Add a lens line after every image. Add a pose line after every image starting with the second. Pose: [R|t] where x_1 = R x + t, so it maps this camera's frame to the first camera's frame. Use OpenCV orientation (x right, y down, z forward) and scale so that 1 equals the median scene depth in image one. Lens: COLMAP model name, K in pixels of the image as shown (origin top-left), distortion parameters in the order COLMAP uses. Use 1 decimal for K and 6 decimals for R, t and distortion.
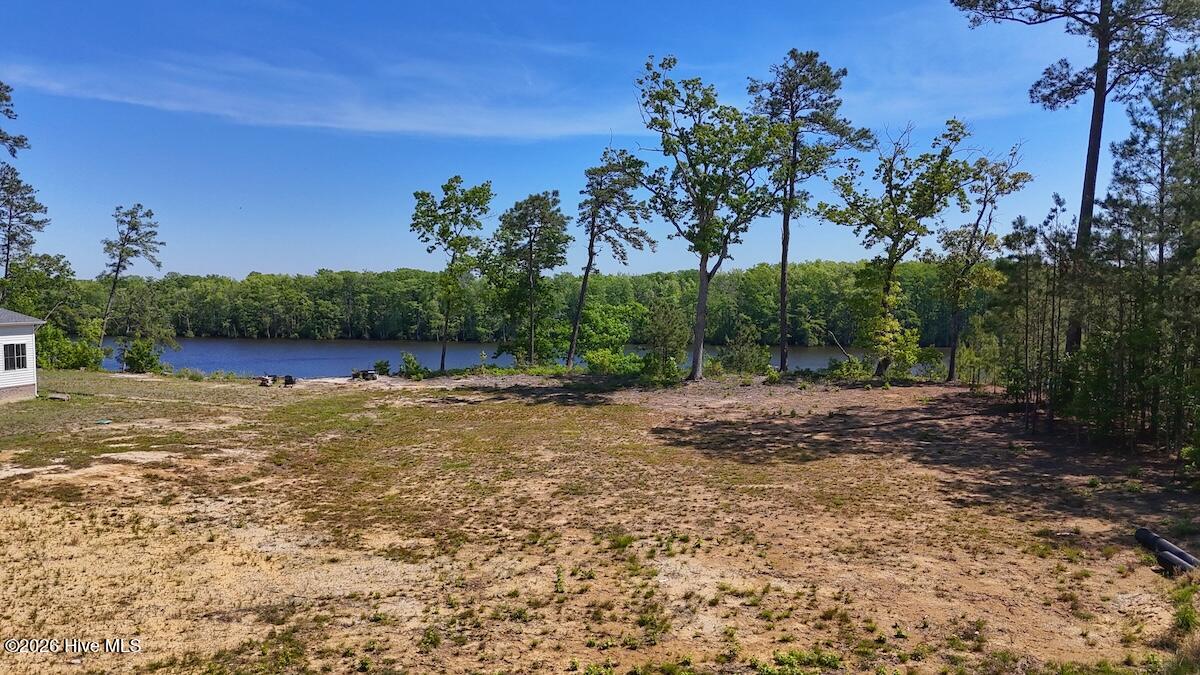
lens RADIAL K [[884.8, 0, 602.8], [0, 884.8, 333.0], [0, 0, 1]] dist [0.081502, -0.085213]
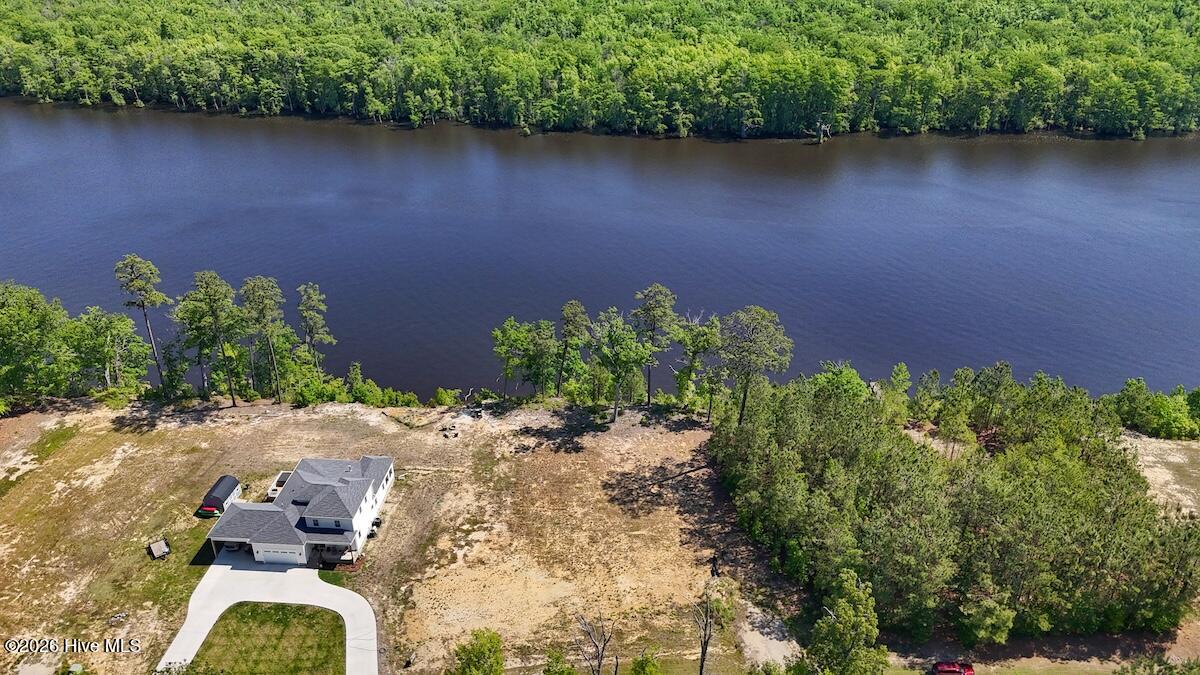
lens RADIAL K [[884.8, 0, 602.8], [0, 884.8, 333.0], [0, 0, 1]] dist [0.081502, -0.085213]
pose [[0.991393, -0.060341, 0.116187, -0.404202], [0.004803, 0.903619, 0.428310, -2.437726], [-0.130833, -0.424066, 0.896131, -2.263338]]
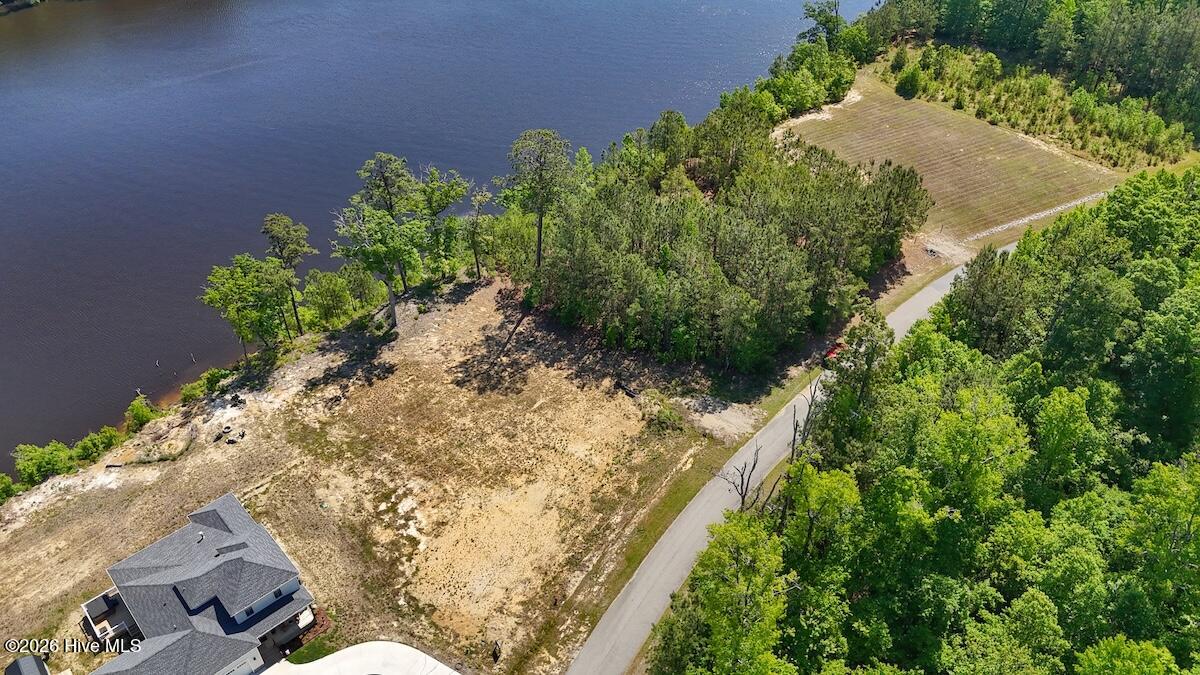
lens RADIAL K [[898.3, 0, 607.2], [0, 898.3, 321.1], [0, 0, 1]] dist [0.095794, -0.127502]
pose [[0.575210, -0.510029, 0.639534, -1.961014], [0.043626, 0.799835, 0.598632, -2.443638], [-0.816842, -0.316439, 0.482324, -0.992357]]
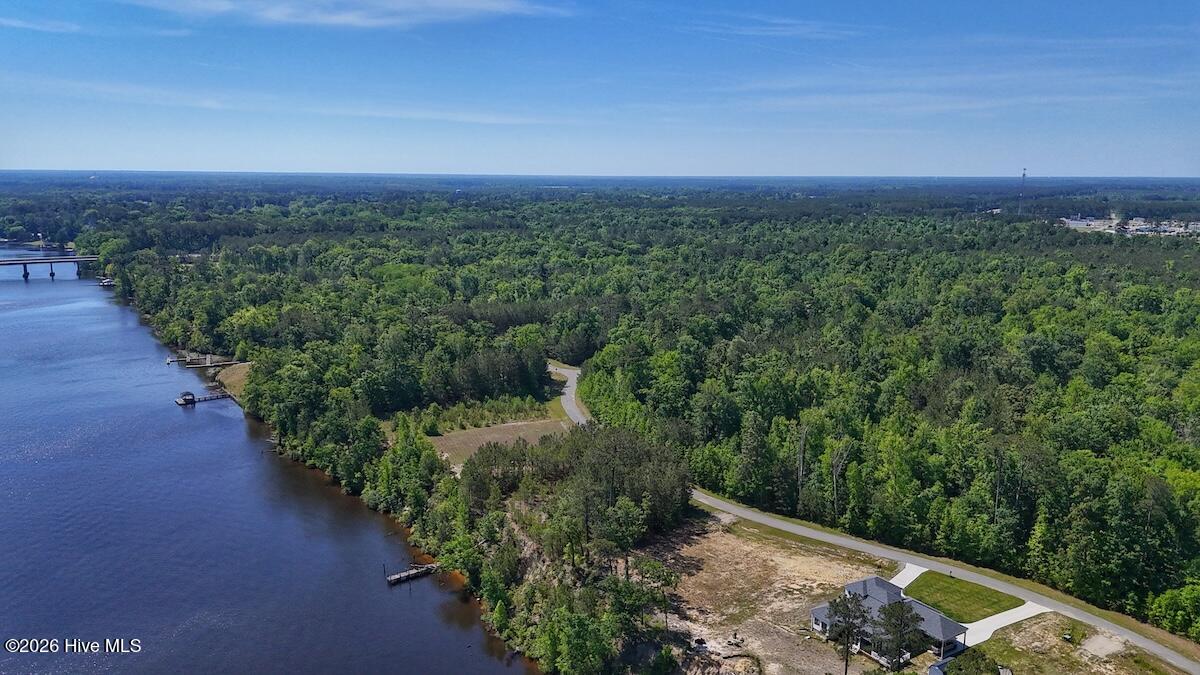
lens RADIAL K [[884.8, 0, 602.8], [0, 884.8, 333.0], [0, 0, 1]] dist [0.081502, -0.085213]
pose [[-0.711220, -0.125474, 0.691681, -3.568376], [0.027803, 0.978151, 0.206030, -2.789030], [-0.702420, 0.165763, -0.692192, 5.846649]]
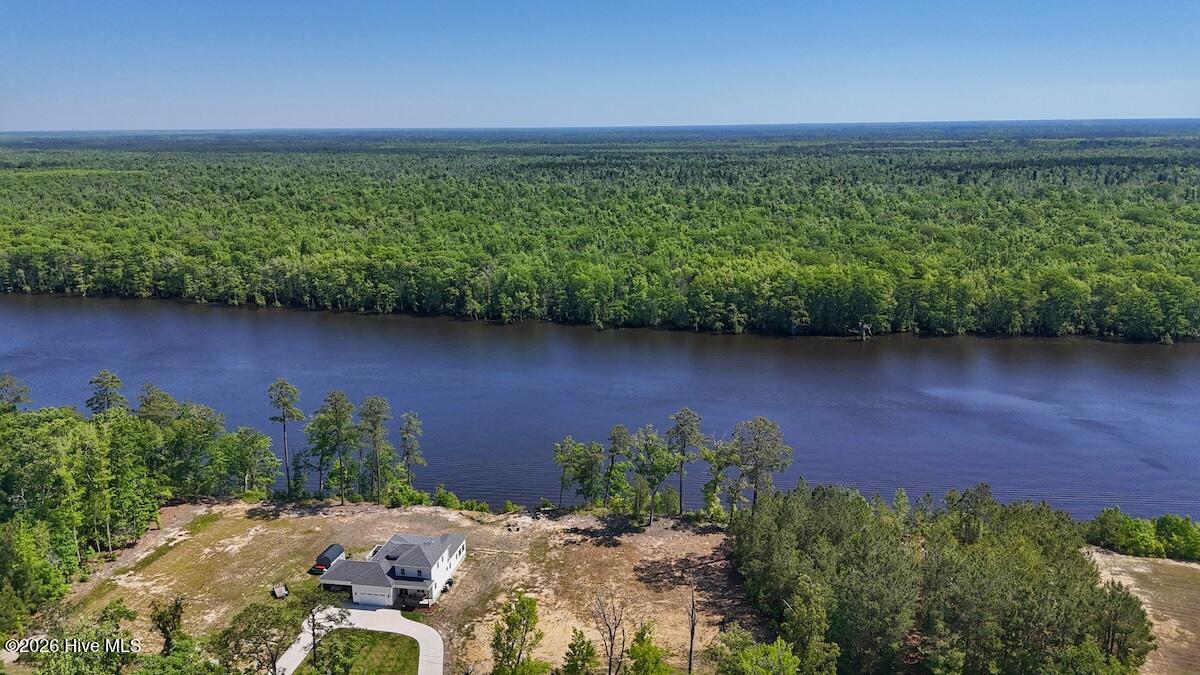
lens RADIAL K [[884.8, 0, 602.8], [0, 884.8, 333.0], [0, 0, 1]] dist [0.081502, -0.085213]
pose [[0.999353, -0.013324, 0.033406, -0.289974], [0.006859, 0.982407, 0.186629, -2.226222], [-0.035305, -0.186279, 0.981862, -3.565121]]
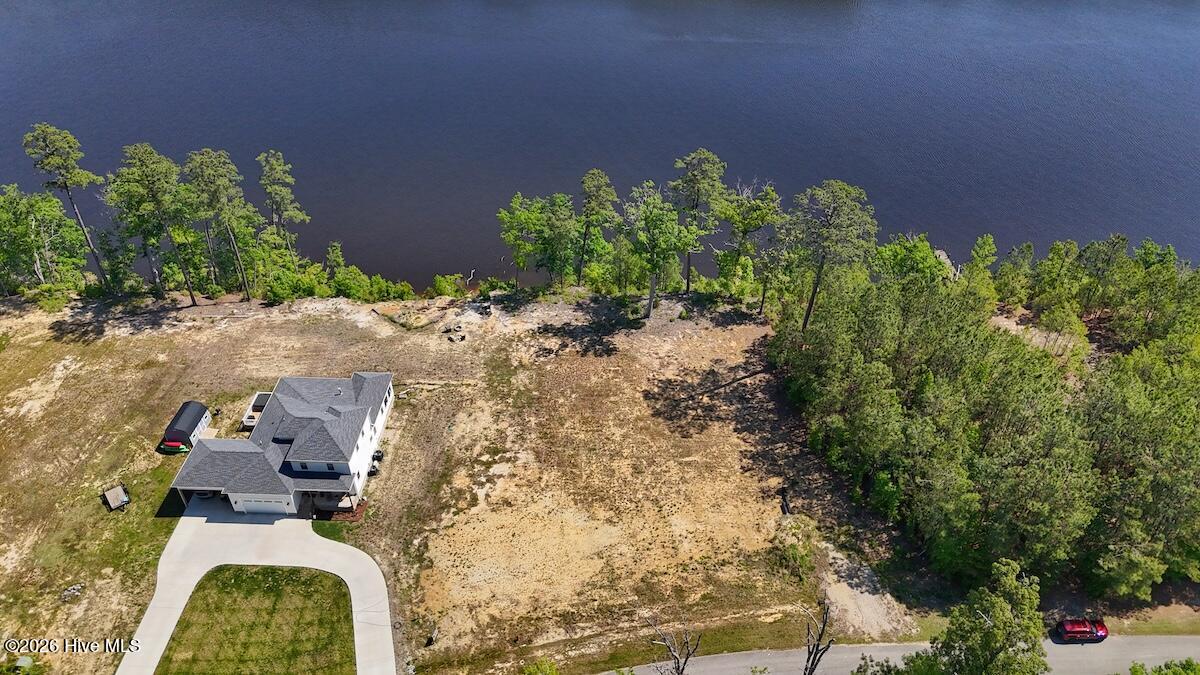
lens RADIAL K [[884.8, 0, 602.8], [0, 884.8, 333.0], [0, 0, 1]] dist [0.081502, -0.085213]
pose [[0.987275, -0.106233, 0.118332, -0.512826], [0.015532, 0.804983, 0.593094, -2.290194], [-0.158262, -0.583709, 0.796390, -1.399168]]
